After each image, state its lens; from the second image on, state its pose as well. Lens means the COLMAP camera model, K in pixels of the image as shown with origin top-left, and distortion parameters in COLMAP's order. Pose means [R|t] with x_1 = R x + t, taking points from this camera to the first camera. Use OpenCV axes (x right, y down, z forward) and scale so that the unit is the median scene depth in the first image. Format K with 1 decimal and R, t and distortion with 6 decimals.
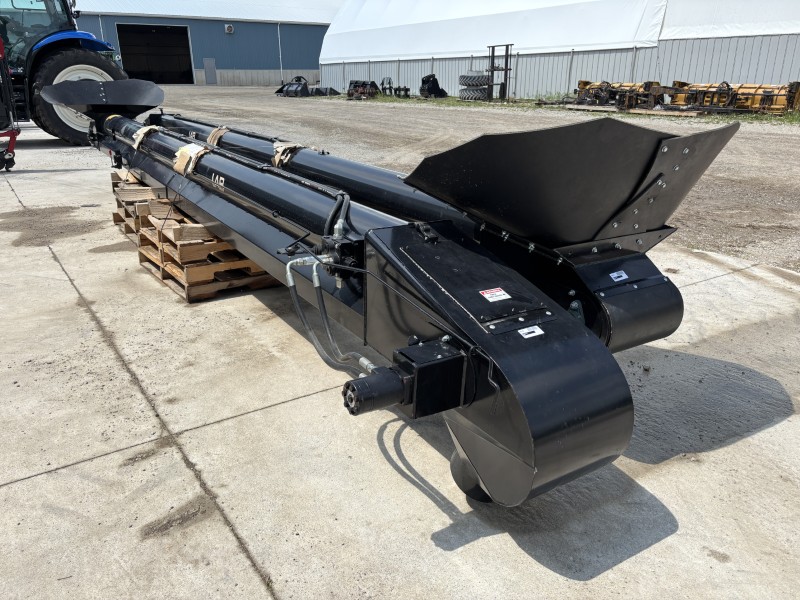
lens RADIAL K [[601.9, 0, 392.8], [0, 601.9, 299.5], [0, 0, 1]] dist [0.049777, -0.061298]
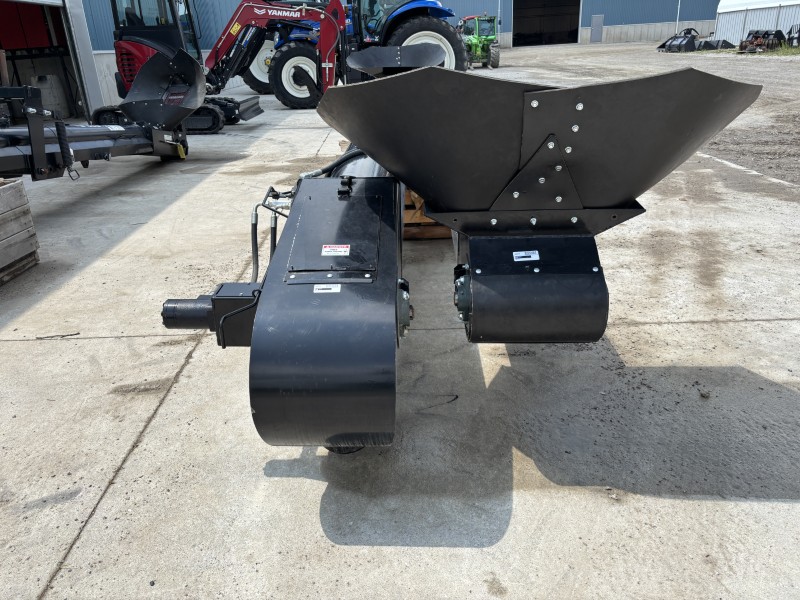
lens RADIAL K [[601.9, 0, 392.8], [0, 601.9, 299.5], [0, 0, 1]] dist [0.049777, -0.061298]
pose [[0.828947, 0.180315, -0.529465, 0.112237], [-0.148955, 0.983594, 0.101764, -0.006051], [0.539128, -0.005491, 0.842206, 0.028662]]
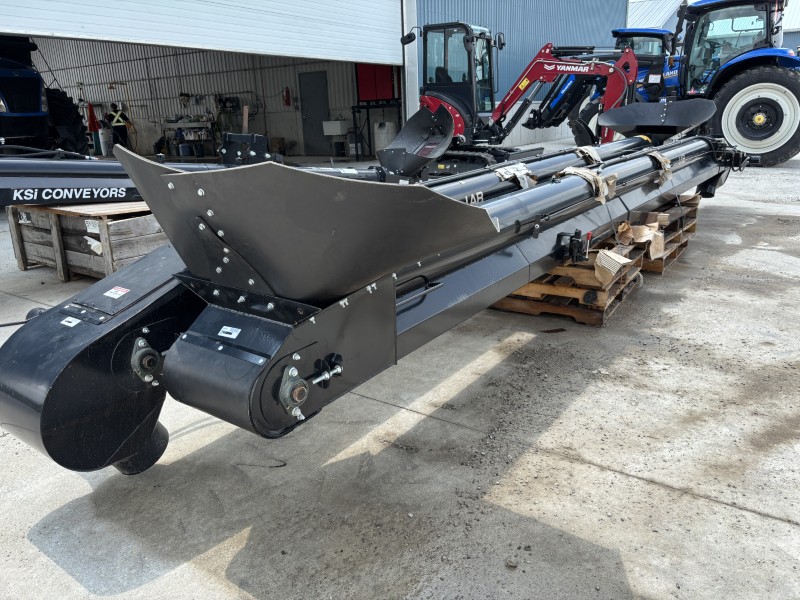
lens RADIAL K [[601.9, 0, 392.8], [0, 601.9, 299.5], [0, 0, 1]] dist [0.049777, -0.061298]
pose [[0.381410, 0.263226, -0.886137, 0.198464], [-0.286660, 0.945025, 0.157335, -0.046569], [0.878836, 0.194011, 0.435898, 0.135156]]
